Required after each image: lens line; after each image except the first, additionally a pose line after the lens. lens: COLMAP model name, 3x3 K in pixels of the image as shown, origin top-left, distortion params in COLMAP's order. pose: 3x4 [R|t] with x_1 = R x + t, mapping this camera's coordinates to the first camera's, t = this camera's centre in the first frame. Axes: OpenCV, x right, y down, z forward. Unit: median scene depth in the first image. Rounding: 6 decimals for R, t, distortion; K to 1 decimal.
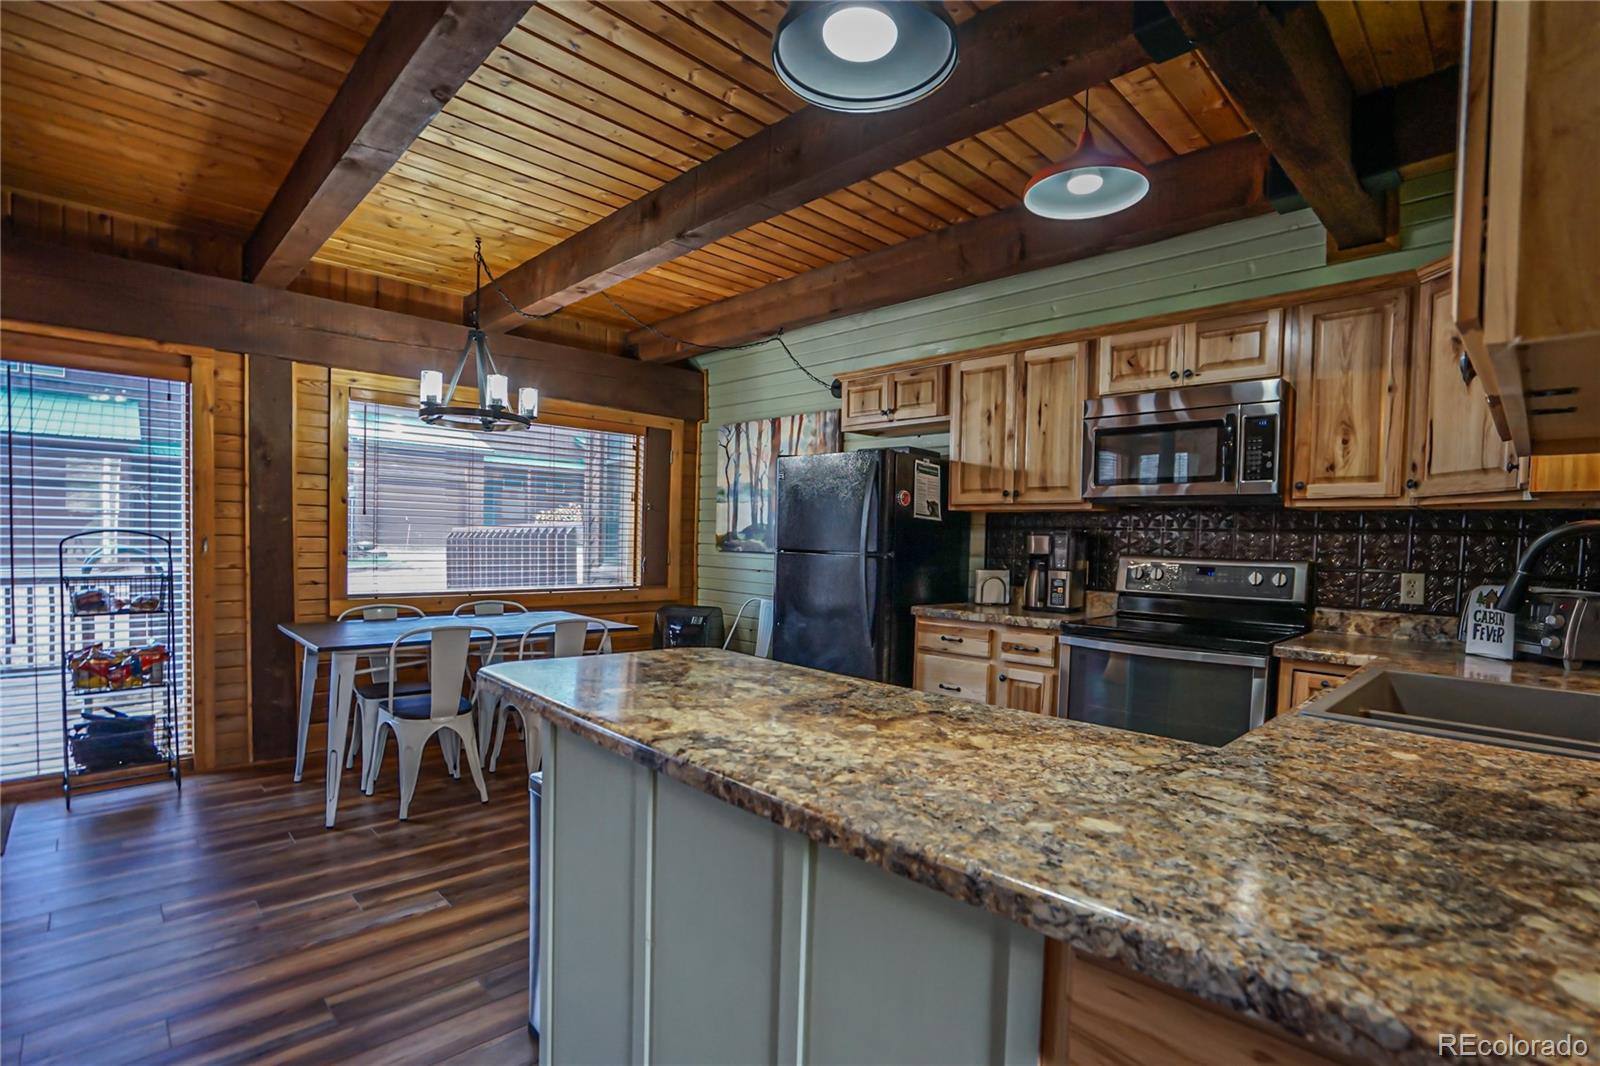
lens RADIAL K [[746.7, 0, 802.3], [0, 746.7, 567.4], [0, 0, 1]] dist [-0.014022, 0.000166]
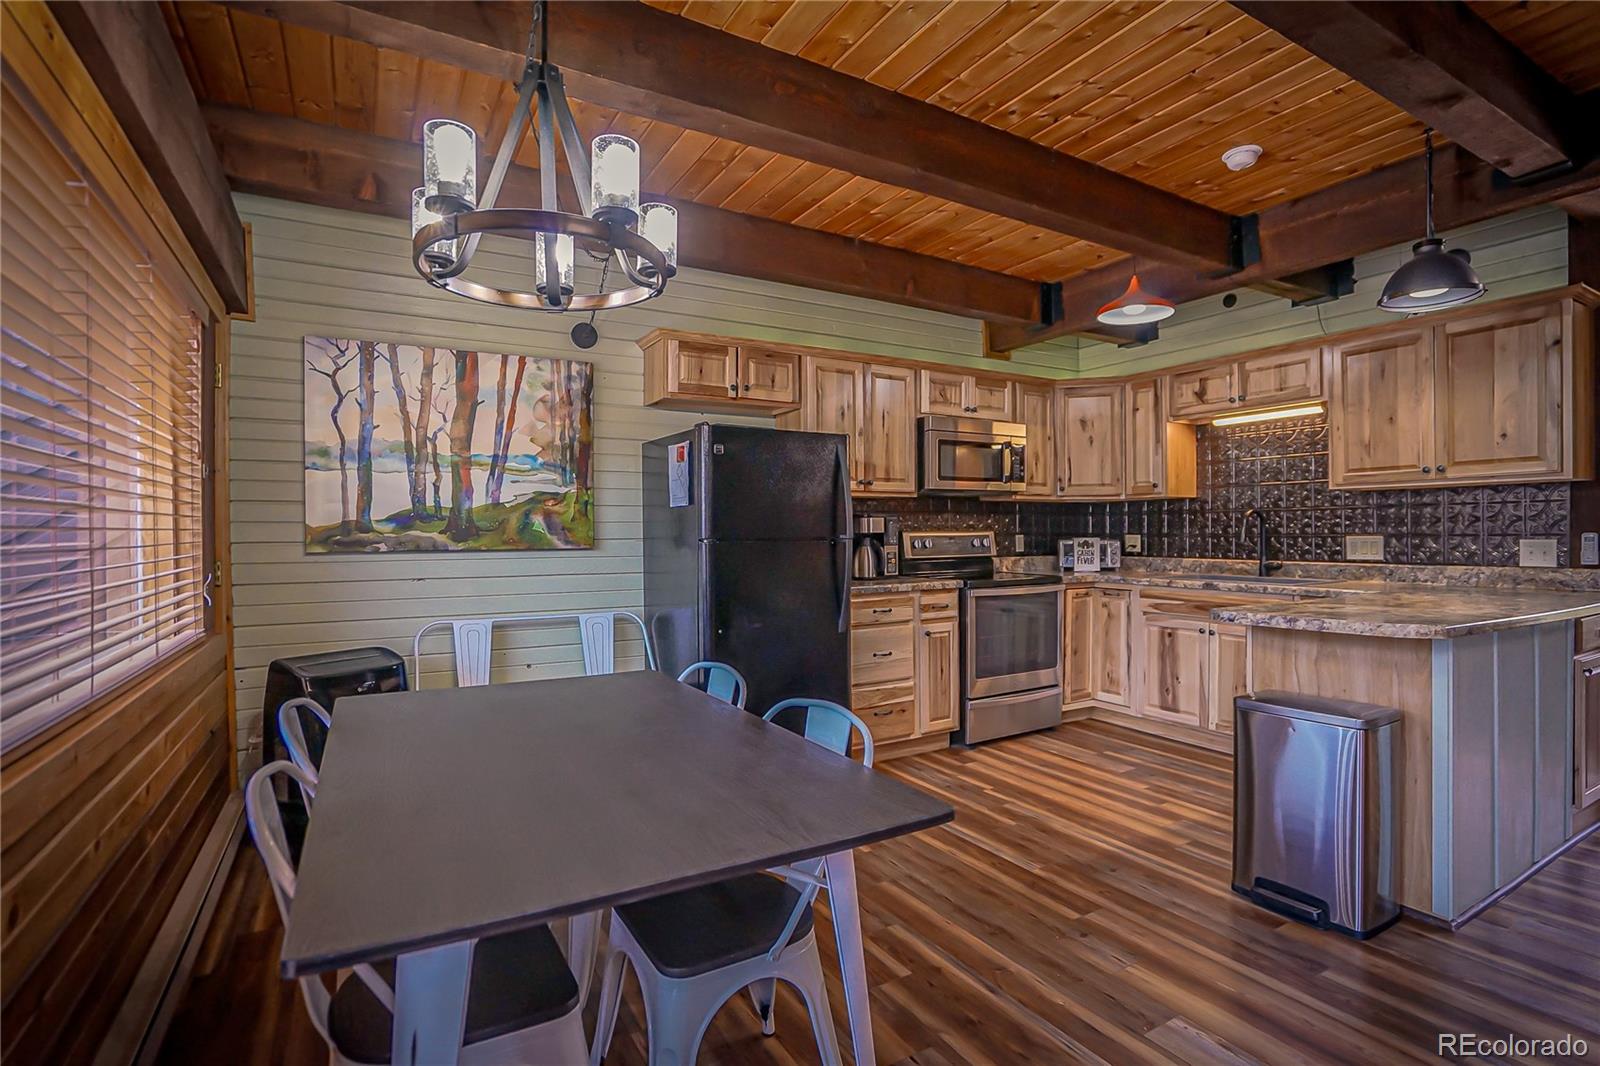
lens RADIAL K [[753.5, 0, 789.3], [0, 753.5, 536.0], [0, 0, 1]] dist [-0.049220, 0.020666]
pose [[0.278967, -0.034347, 0.959686, -1.022352], [0.052412, 0.998415, 0.020498, -0.051969], [-0.958869, 0.044581, 0.280325, 0.899873]]
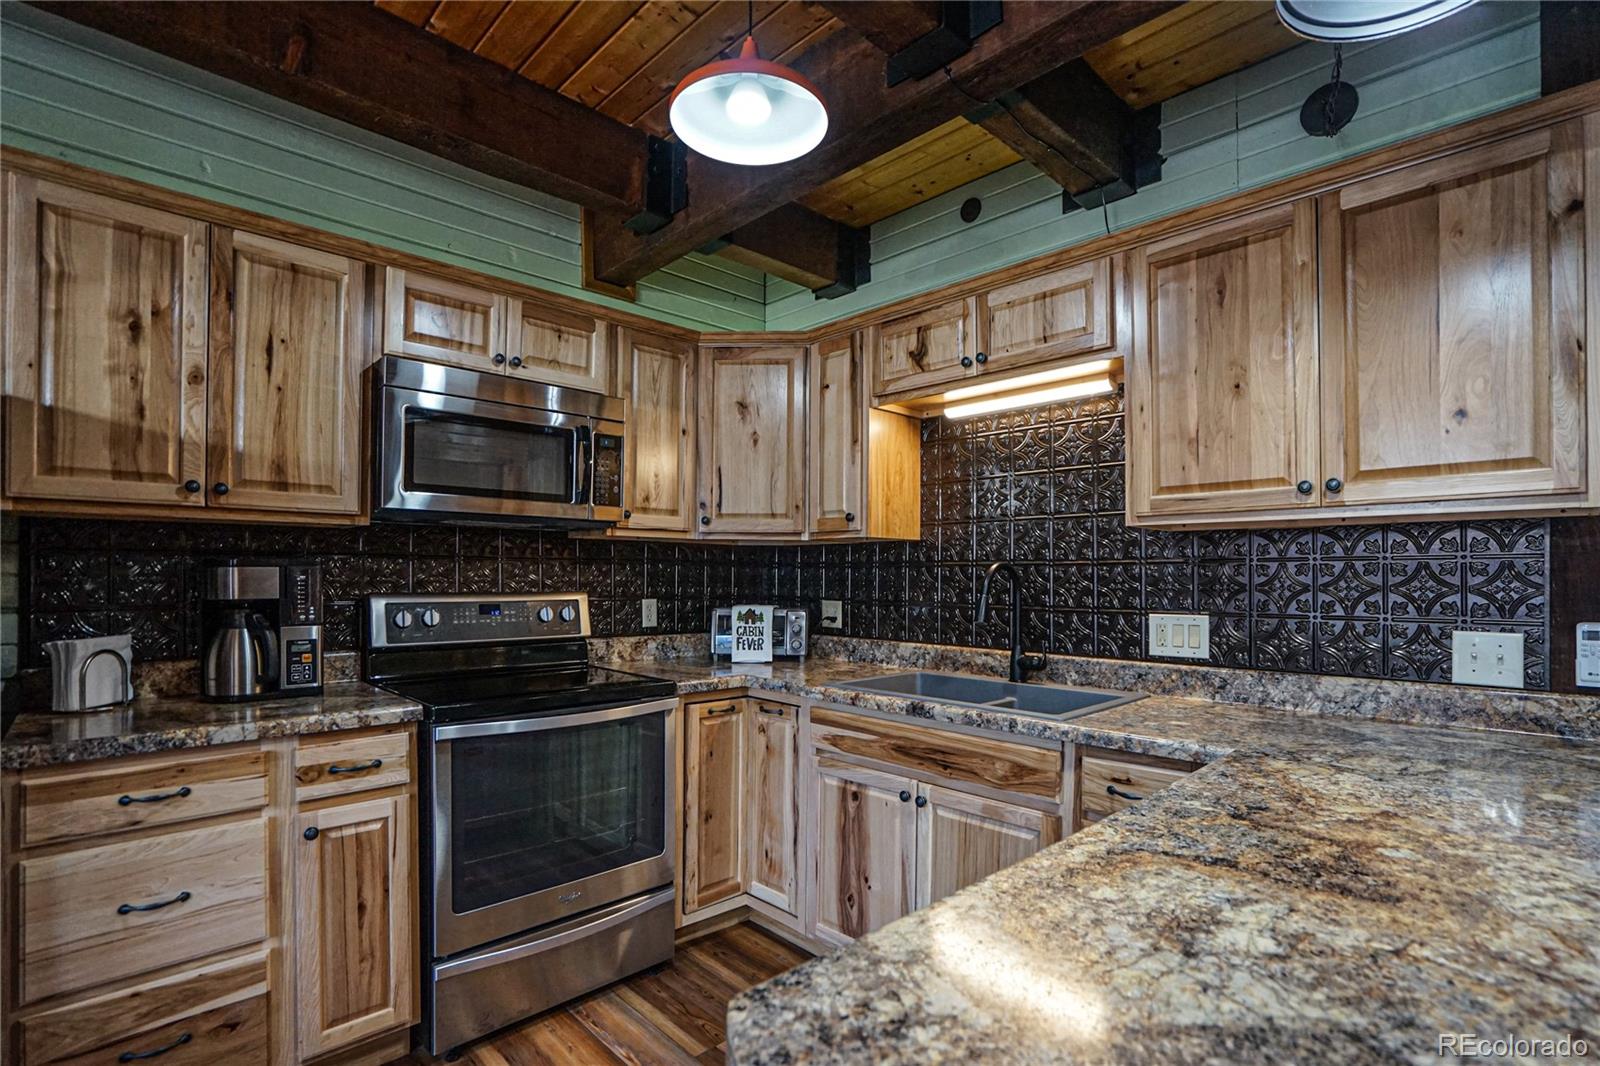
lens RADIAL K [[762.0, 0, 806.9], [0, 762.0, 572.5], [0, 0, 1]] dist [-0.061027, 0.024400]
pose [[0.015343, -0.019921, 0.999684, -0.268835], [0.034648, 0.999212, 0.019379, -0.039688], [-0.999282, 0.034340, 0.016021, 0.652761]]
